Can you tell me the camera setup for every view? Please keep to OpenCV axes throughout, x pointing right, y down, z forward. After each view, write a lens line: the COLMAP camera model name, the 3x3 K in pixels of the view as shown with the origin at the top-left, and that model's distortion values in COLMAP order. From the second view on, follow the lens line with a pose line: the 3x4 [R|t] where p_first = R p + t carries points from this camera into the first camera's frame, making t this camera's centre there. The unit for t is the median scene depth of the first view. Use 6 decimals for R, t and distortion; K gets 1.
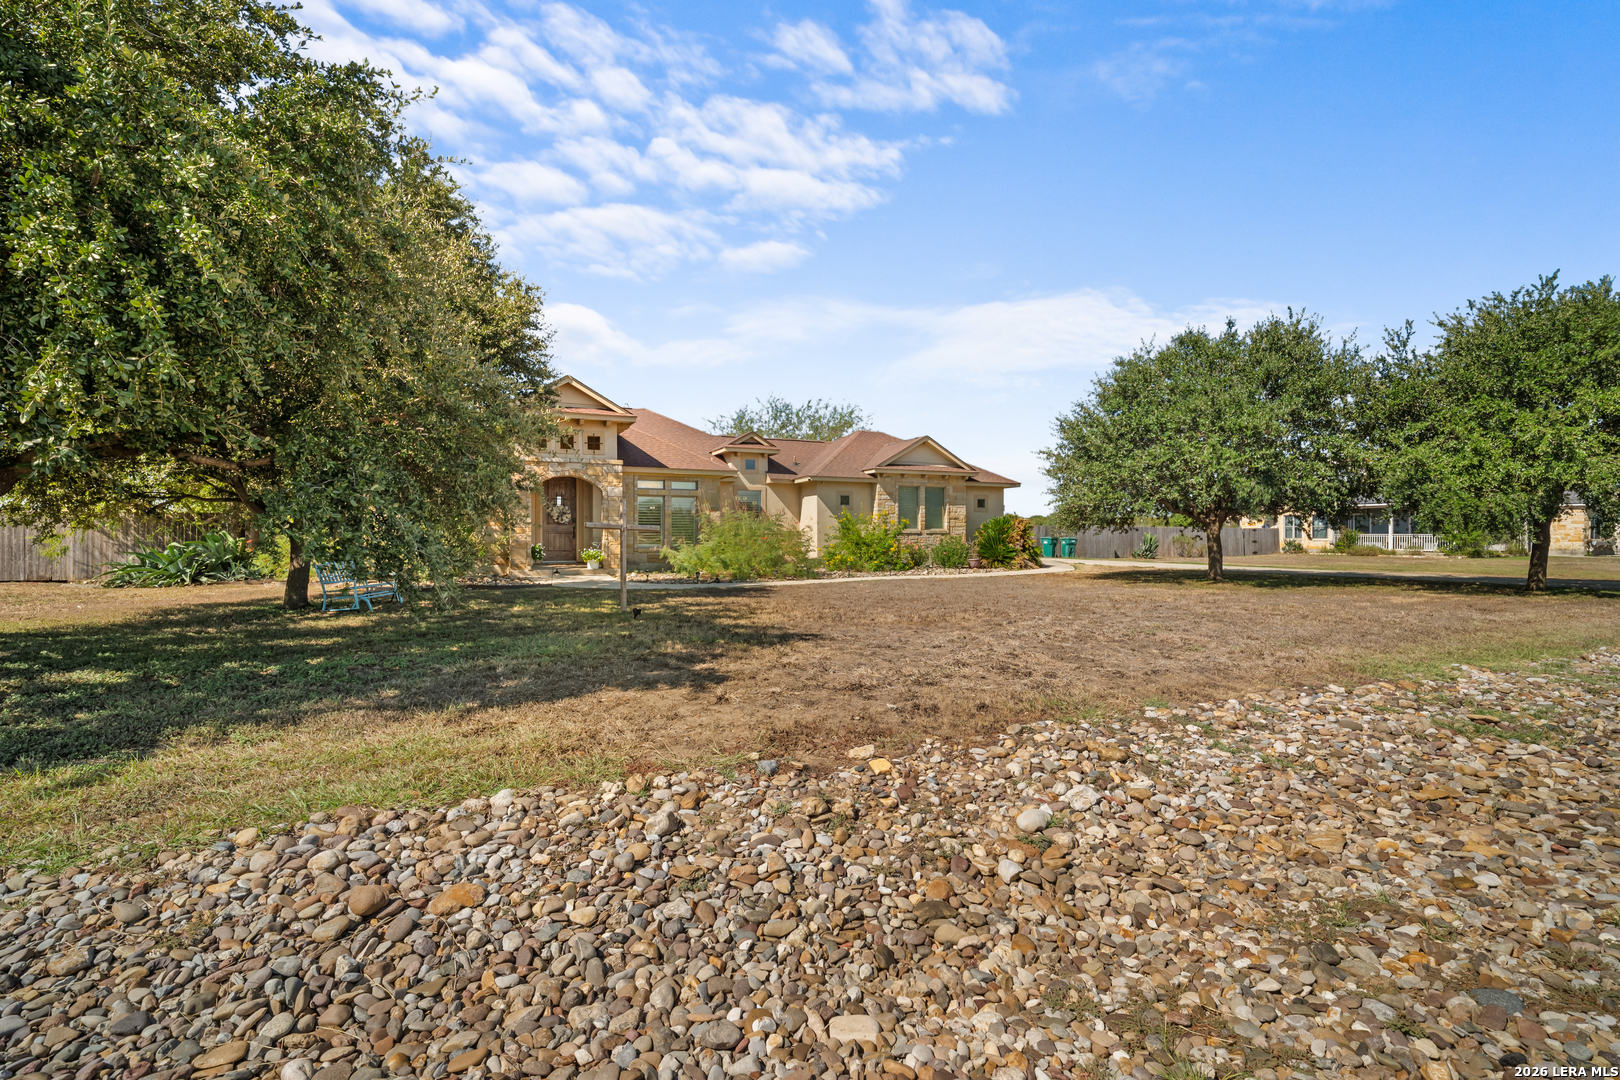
lens RADIAL K [[760.9, 0, 815.4], [0, 760.9, 541.1], [0, 0, 1]] dist [-0.006868, -0.001430]
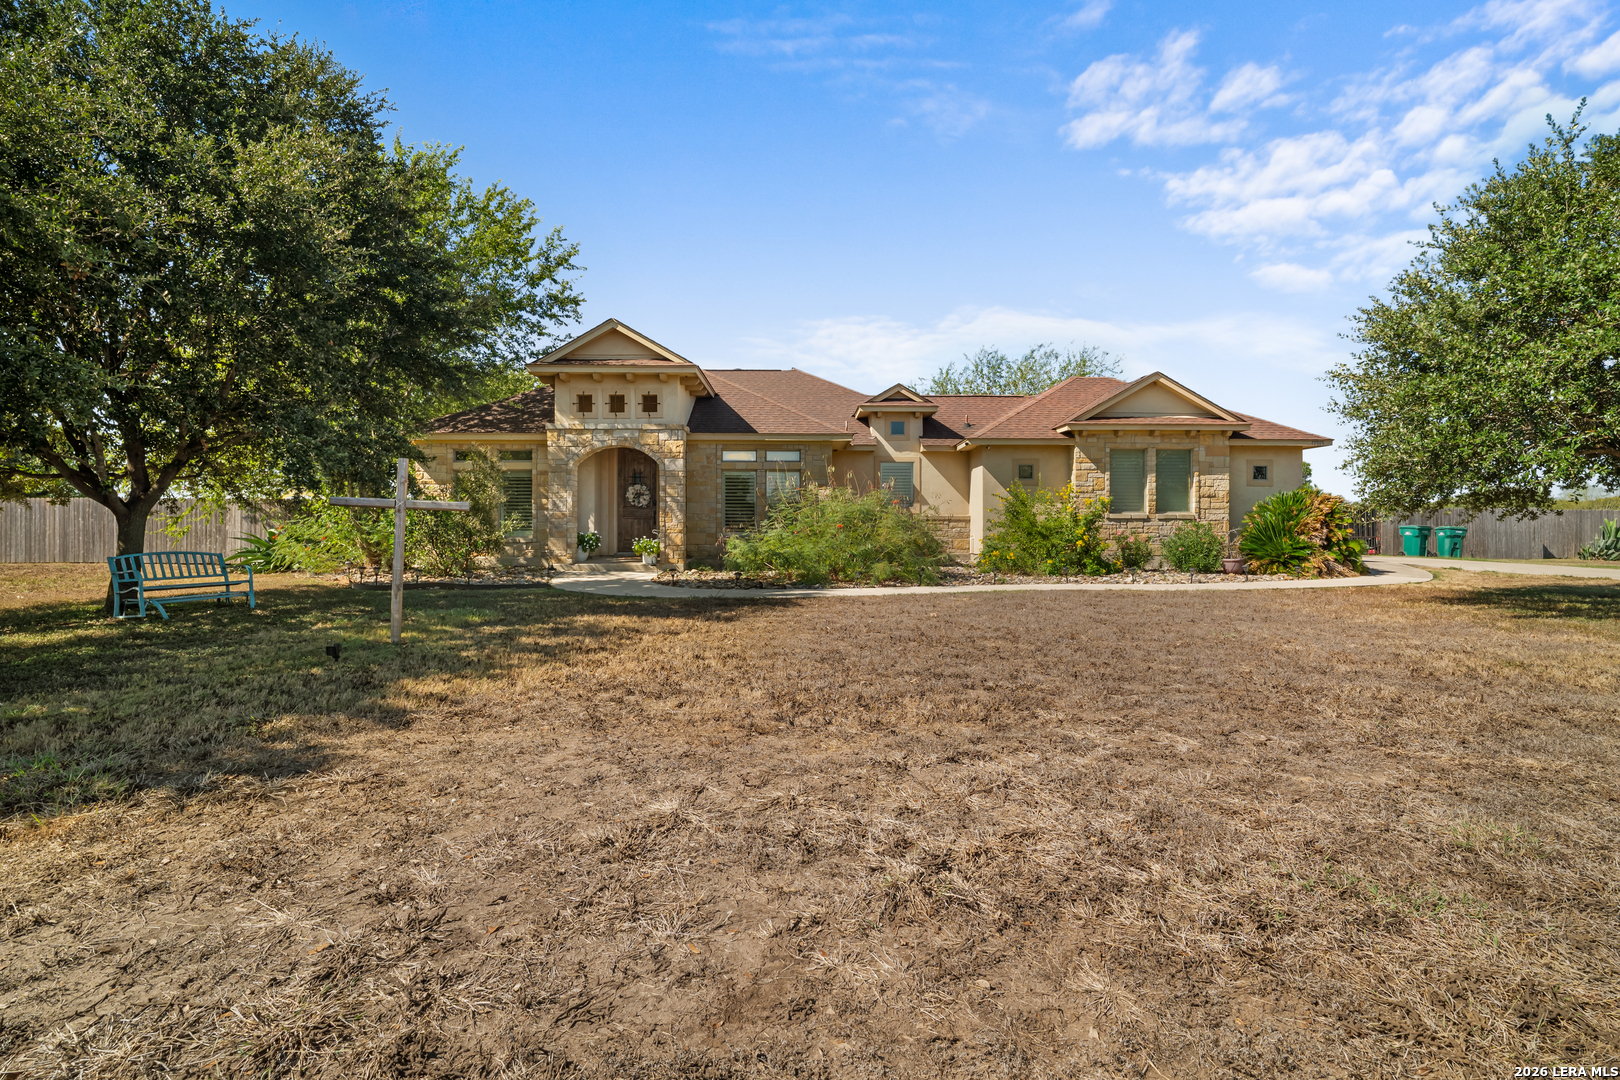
lens RADIAL K [[760.9, 0, 818.9], [0, 760.9, 527.0], [0, 0, 1]] dist [-0.006868, -0.001430]
pose [[0.915908, 0.003311, -0.401374, 0.153837], [-0.003899, 0.999992, -0.000648, -0.001416], [0.401368, 0.002159, 0.915914, 0.292281]]
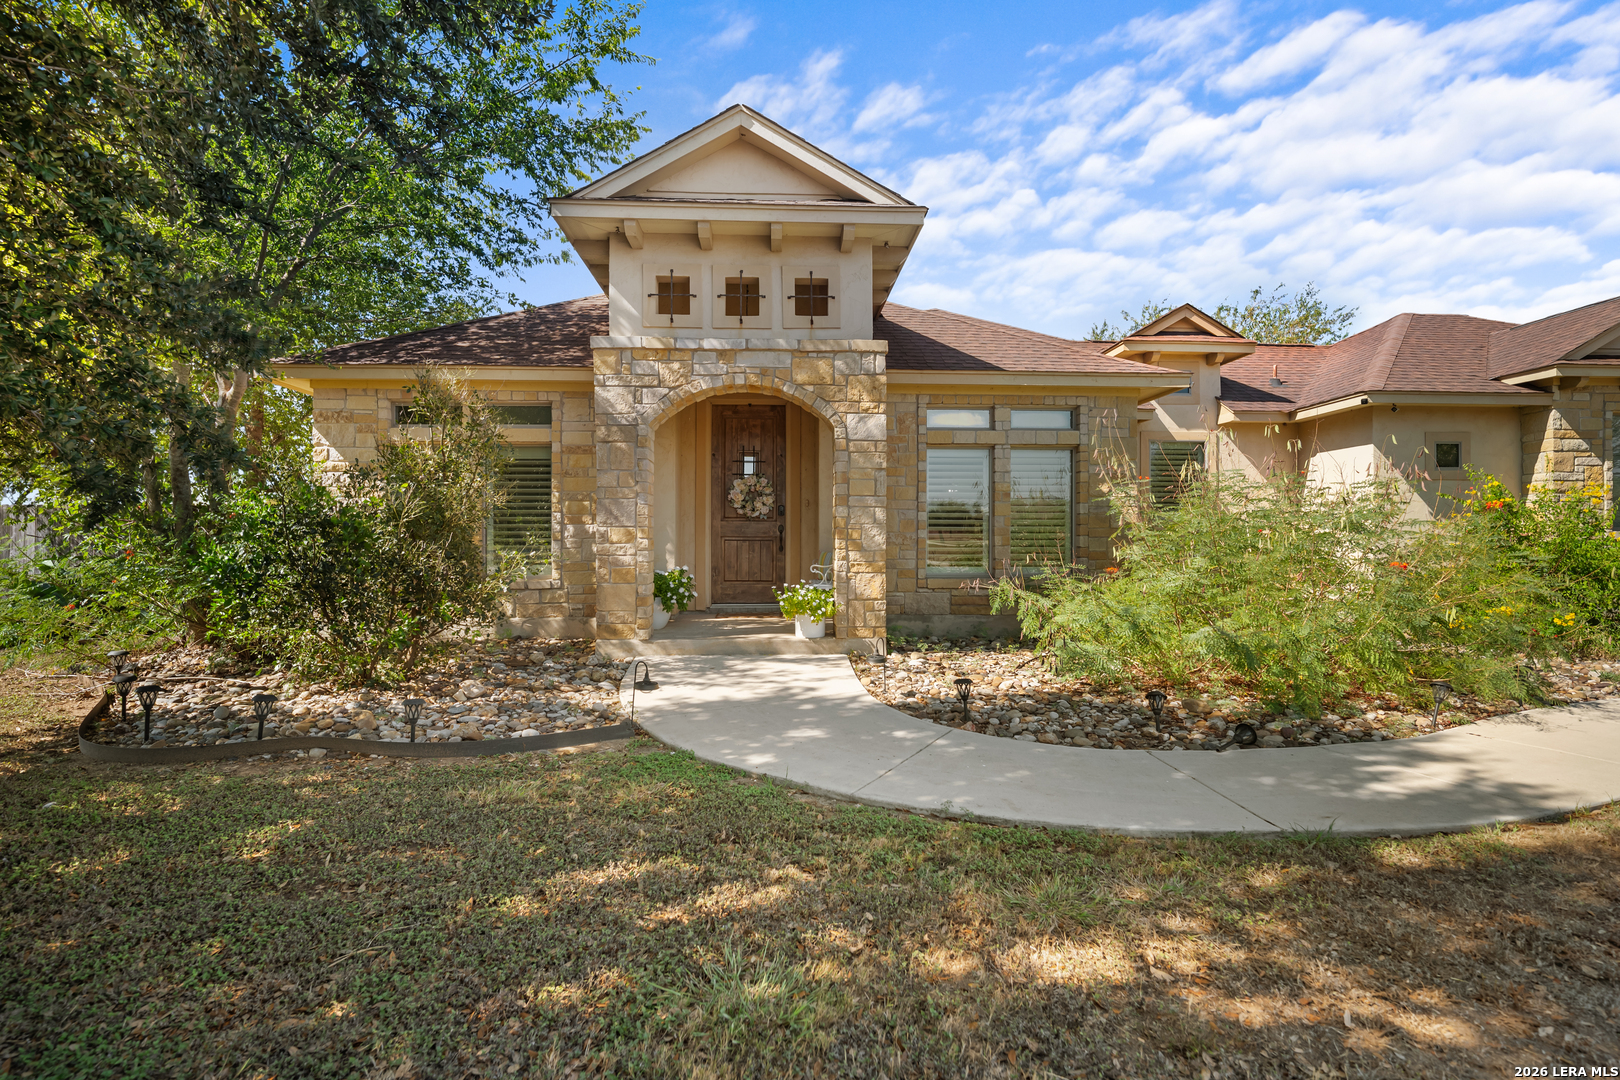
lens RADIAL K [[760.9, 0, 811.9], [0, 760.9, 528.1], [0, 0, 1]] dist [-0.006868, -0.001430]
pose [[0.930328, -0.003630, -0.366710, -0.129647], [-0.003248, 0.999830, -0.018138, -0.008603], [0.366713, 0.018065, 0.930159, 0.546964]]
